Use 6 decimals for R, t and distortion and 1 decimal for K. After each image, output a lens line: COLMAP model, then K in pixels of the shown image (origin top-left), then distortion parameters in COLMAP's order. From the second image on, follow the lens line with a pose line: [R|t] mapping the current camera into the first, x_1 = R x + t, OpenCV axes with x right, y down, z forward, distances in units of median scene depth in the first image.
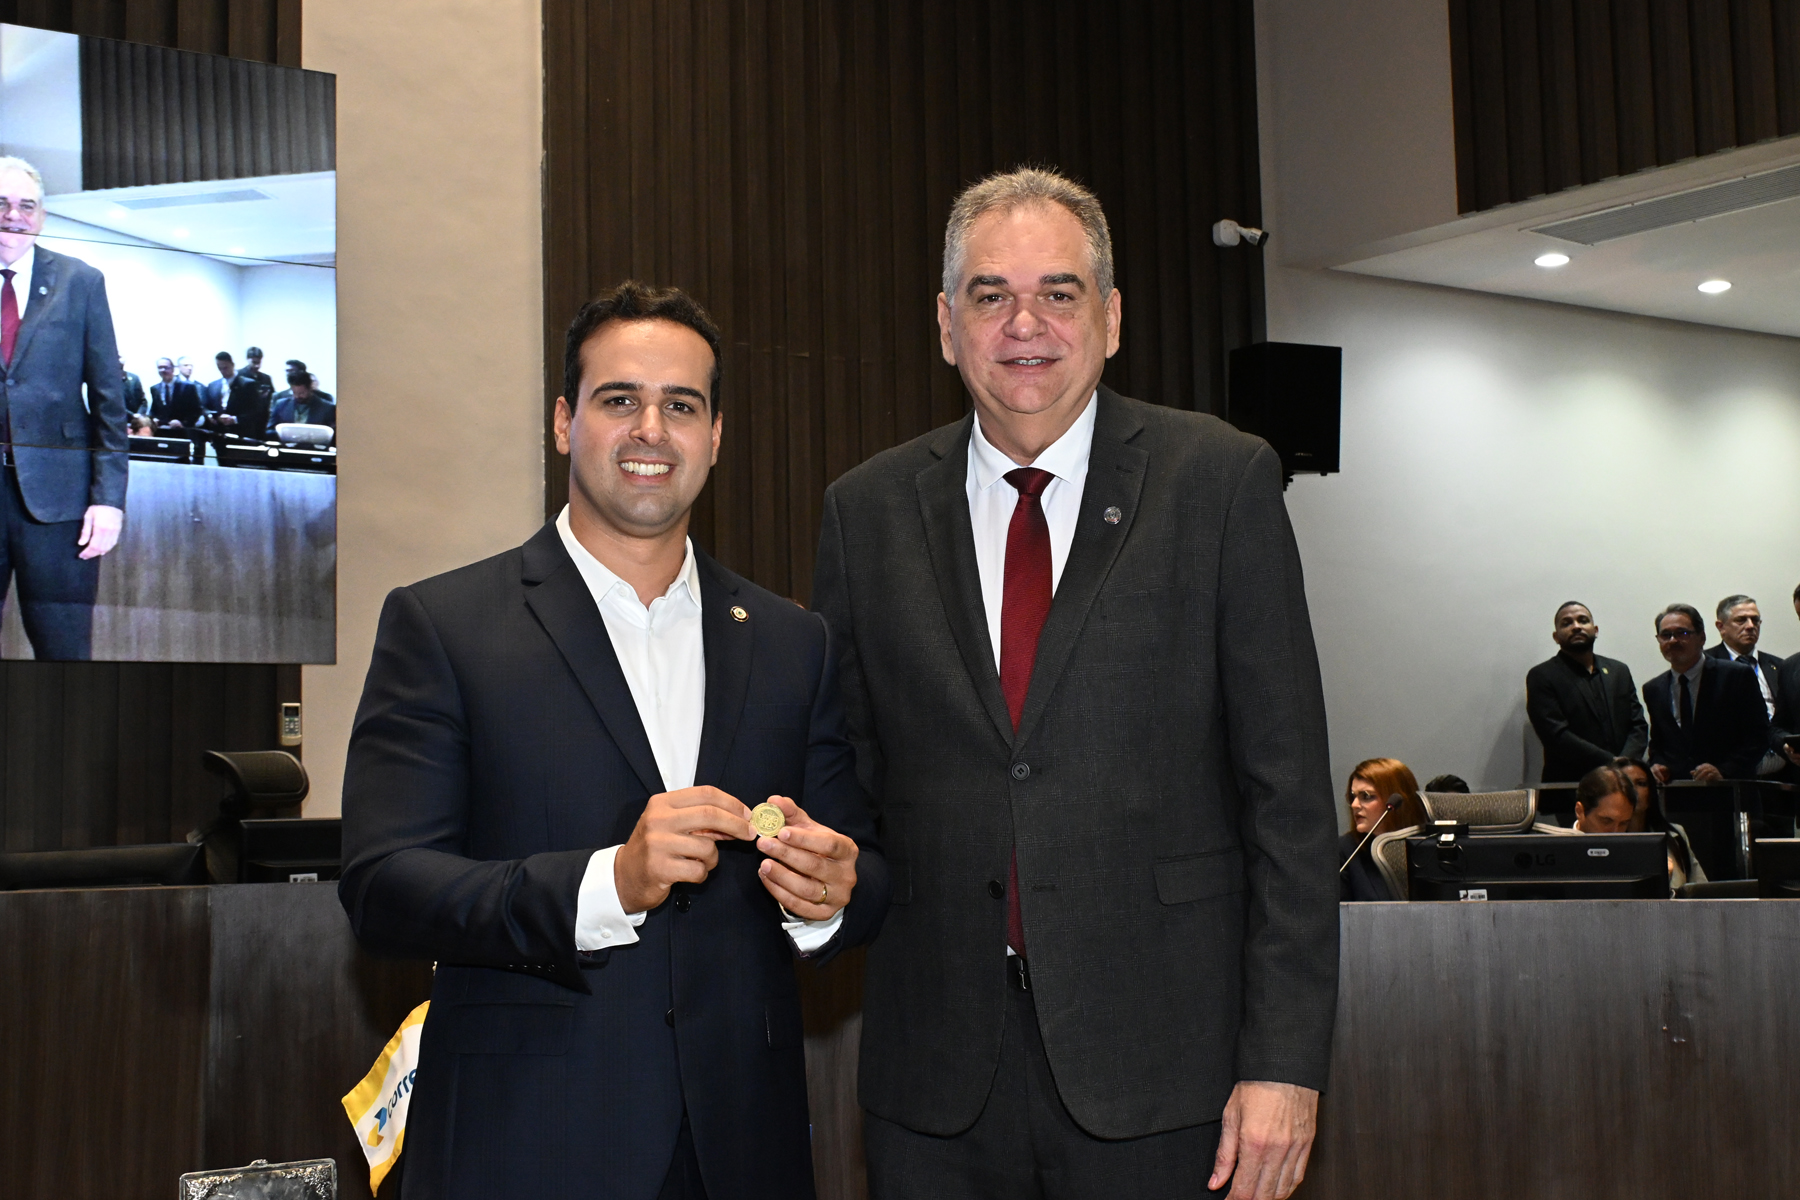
lens RADIAL K [[2340.9, 0, 865.1], [0, 2340.9, 598.6], [0, 0, 1]] dist [0.020853, -0.026933]
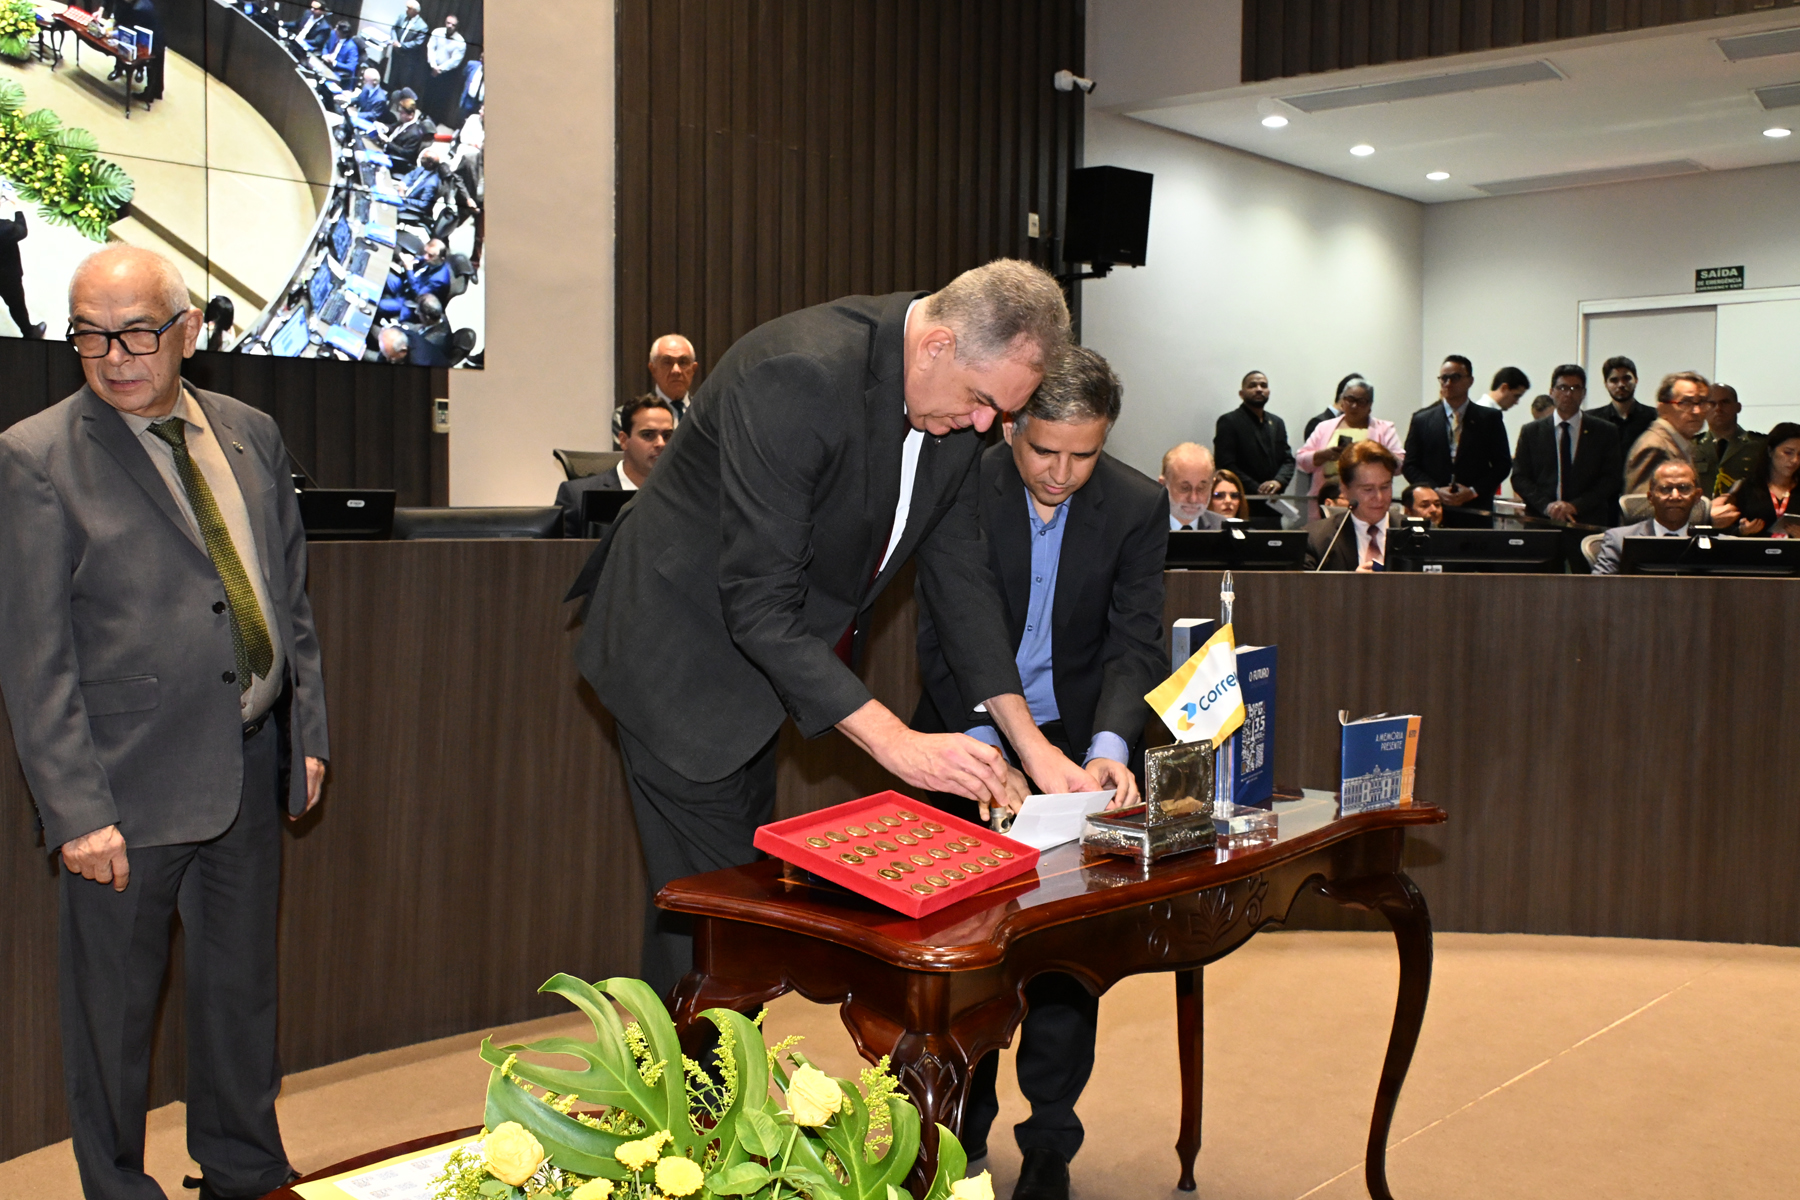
lens RADIAL K [[1731.0, 0, 900.0], [0, 1731.0, 600.0], [0, 0, 1]] dist [-0.016444, 0.009019]
pose [[0.970262, 0.018339, 0.241362, -0.228537], [-0.052580, 0.989284, 0.136204, 0.011963], [-0.236277, -0.144845, 0.960829, 0.034594]]
